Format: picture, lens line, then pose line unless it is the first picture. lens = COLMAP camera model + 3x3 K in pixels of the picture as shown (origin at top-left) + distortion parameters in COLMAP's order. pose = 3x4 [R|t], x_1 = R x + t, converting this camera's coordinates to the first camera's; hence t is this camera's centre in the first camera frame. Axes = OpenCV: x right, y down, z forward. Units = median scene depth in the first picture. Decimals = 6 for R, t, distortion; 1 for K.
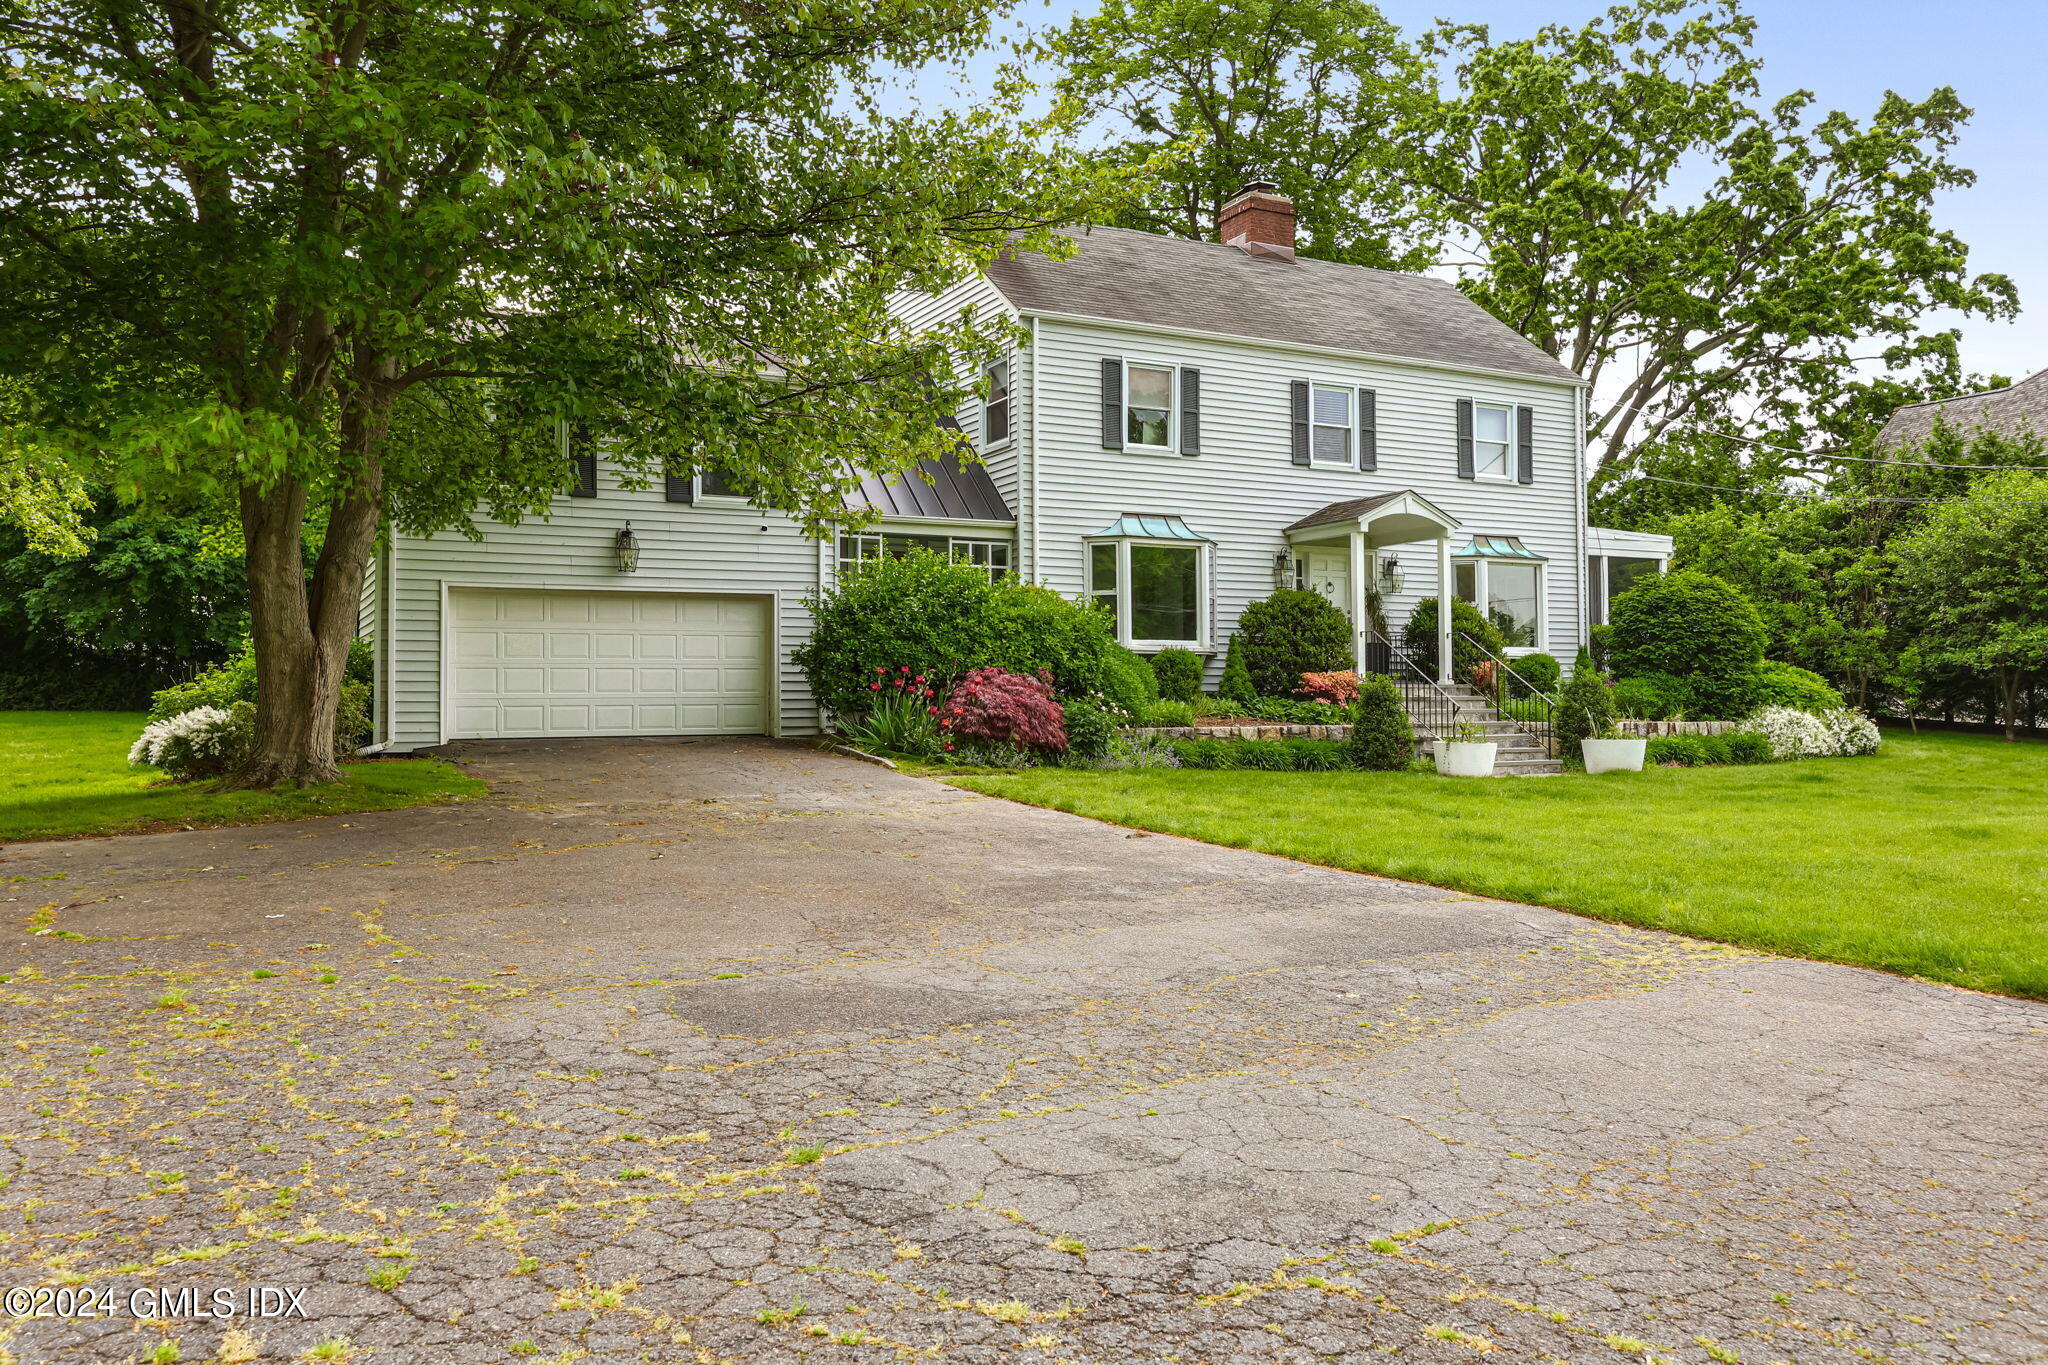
lens RADIAL K [[1256.2, 0, 1024.2], [0, 1256.2, 689.3], [0, 0, 1]] dist [0.006946, -0.000394]
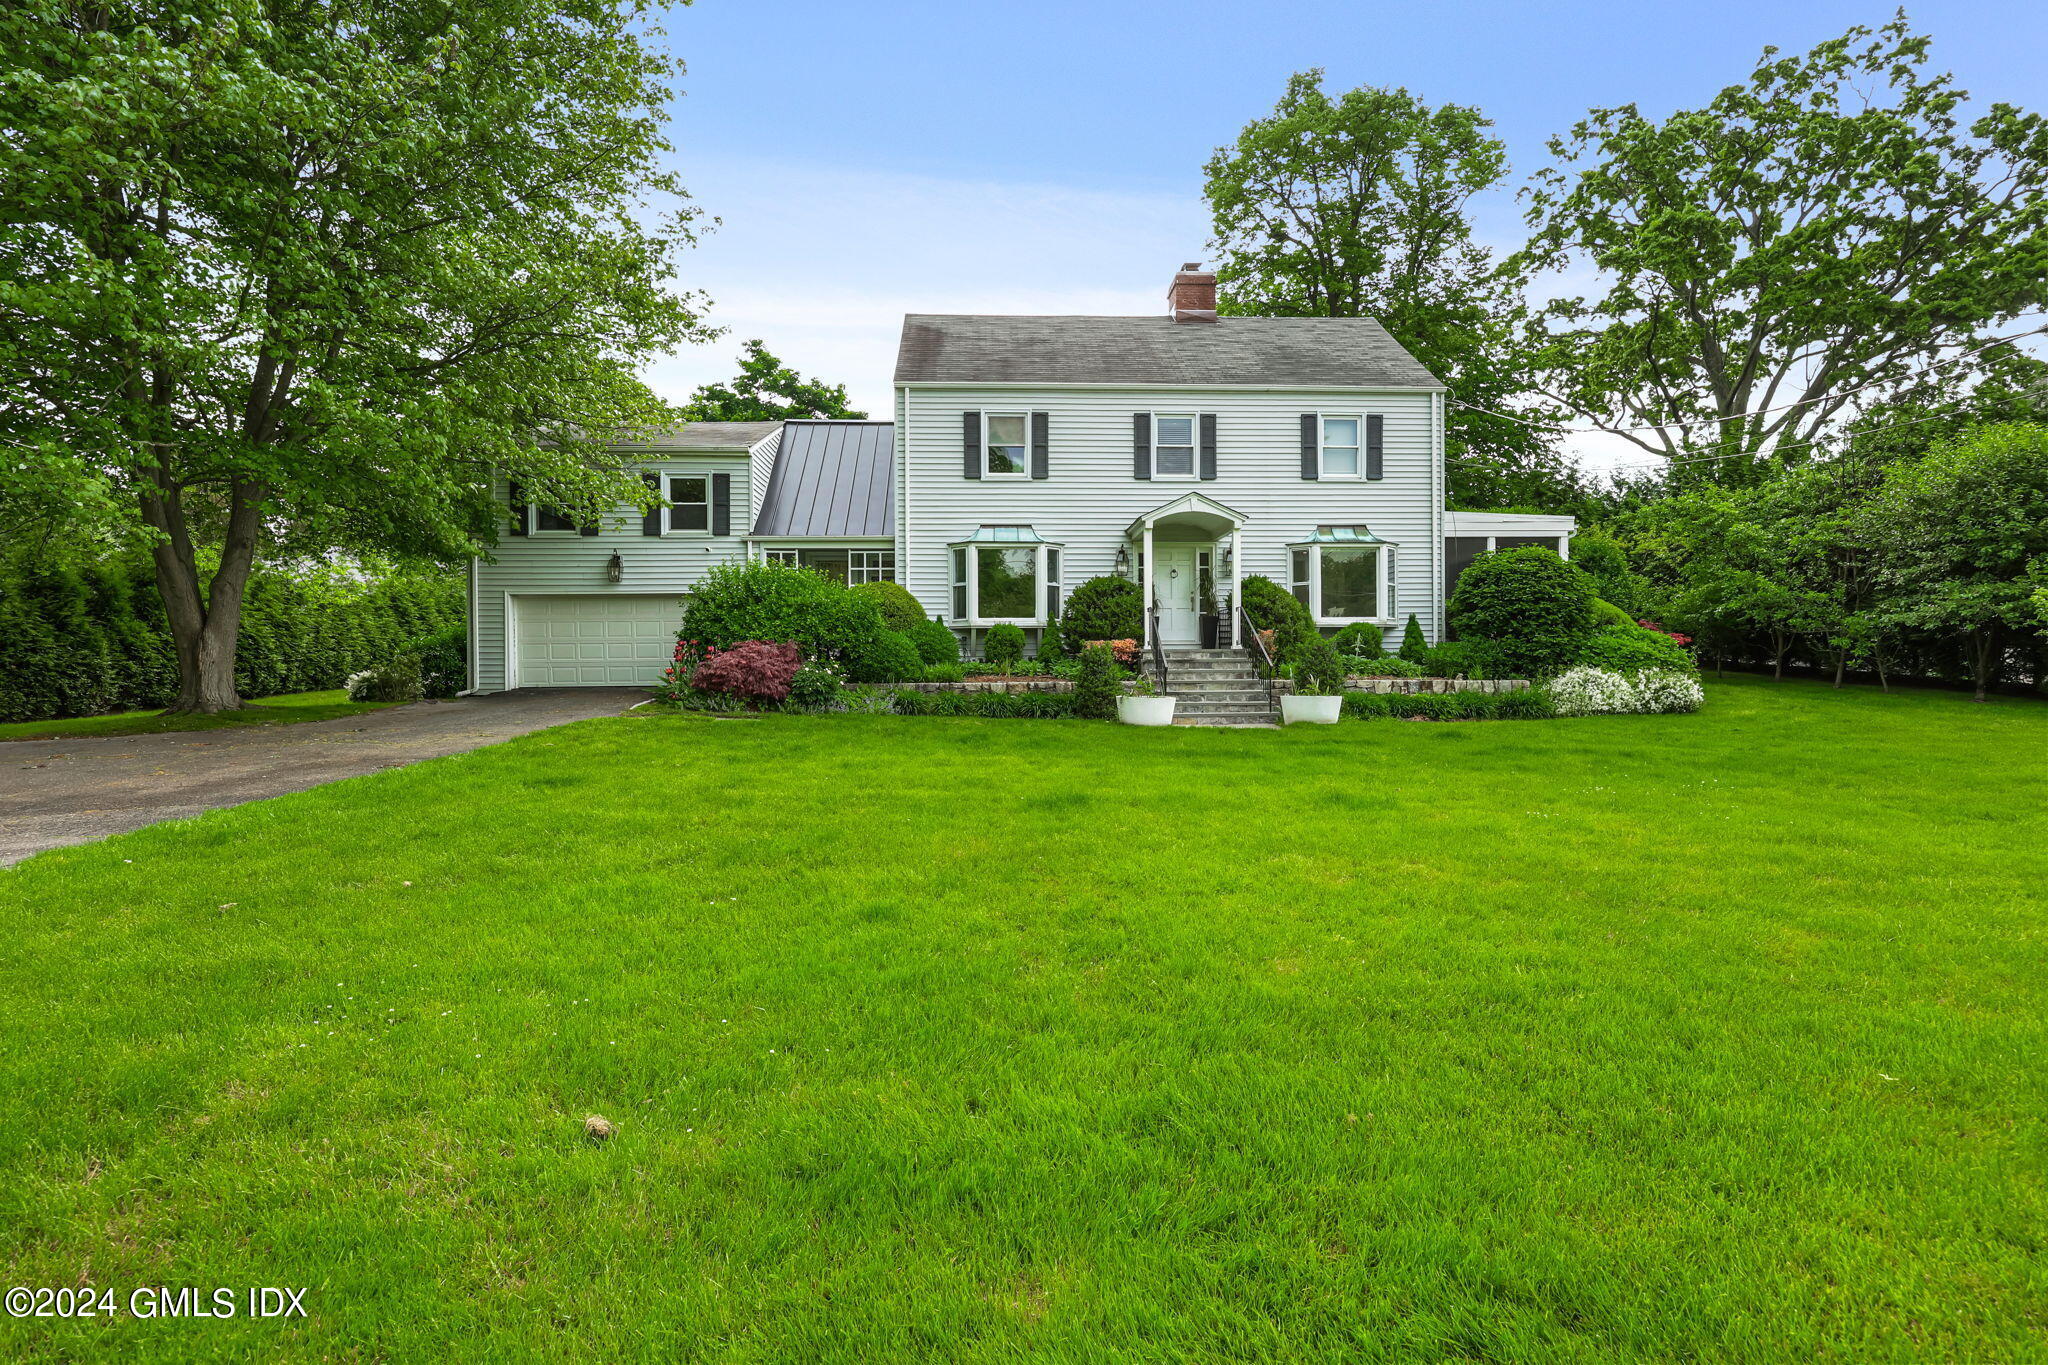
lens RADIAL K [[817.5, 0, 1023.5], [0, 817.5, 671.5], [0, 0, 1]] dist [0.002700, 0.000748]
pose [[0.934845, 0.001722, -0.355053, 0.395465], [0.005747, 0.999784, 0.019980, 0.000991], [0.355011, -0.020719, 0.934633, 0.167402]]
